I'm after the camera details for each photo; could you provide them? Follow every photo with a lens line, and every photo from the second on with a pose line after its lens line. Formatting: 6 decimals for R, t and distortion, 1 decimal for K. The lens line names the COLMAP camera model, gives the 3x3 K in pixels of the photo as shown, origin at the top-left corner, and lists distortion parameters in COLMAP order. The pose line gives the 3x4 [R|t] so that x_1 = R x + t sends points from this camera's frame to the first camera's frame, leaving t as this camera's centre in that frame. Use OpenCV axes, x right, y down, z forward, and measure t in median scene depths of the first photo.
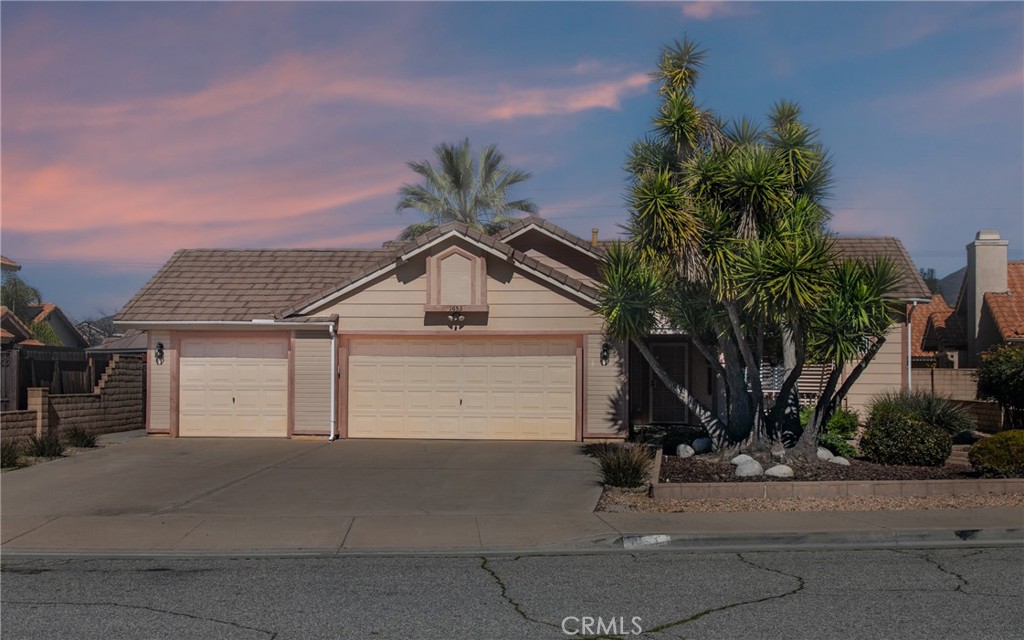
lens RADIAL K [[1089.4, 0, 512.0], [0, 1089.4, 320.0], [0, 0, 1]] dist [-0.000183, 0.009385]
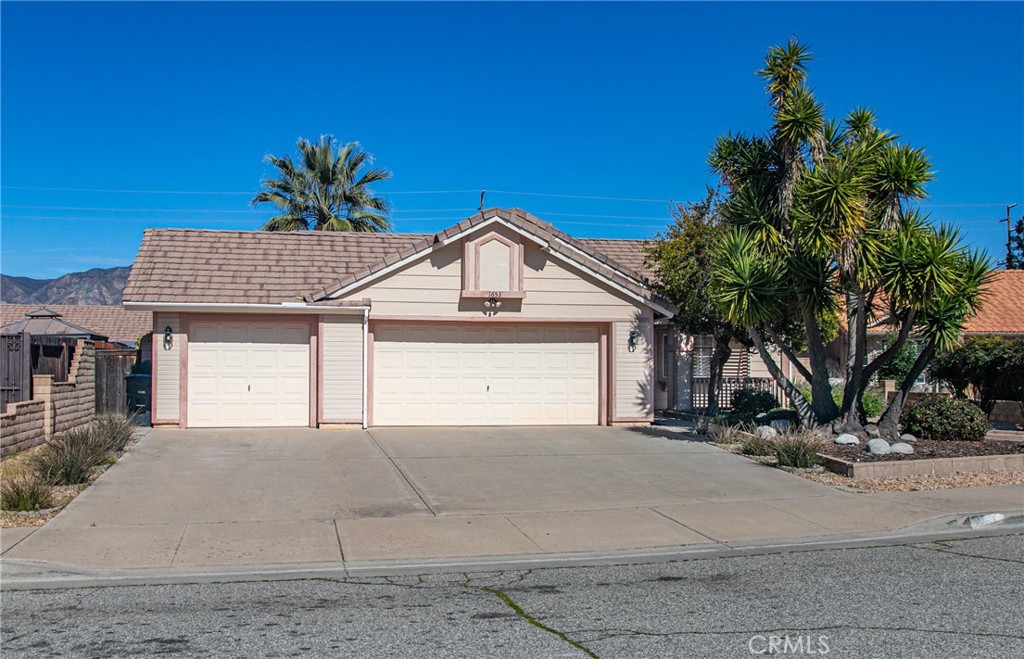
lens RADIAL K [[984.9, 0, 512.0], [0, 984.9, 329.5], [0, 0, 1]] dist [-0.014029, -0.014631]
pose [[0.963168, 0.008975, 0.268749, -0.276200], [-0.012629, 0.999850, 0.011869, 0.010437], [-0.268602, -0.014826, 0.963137, 0.123975]]
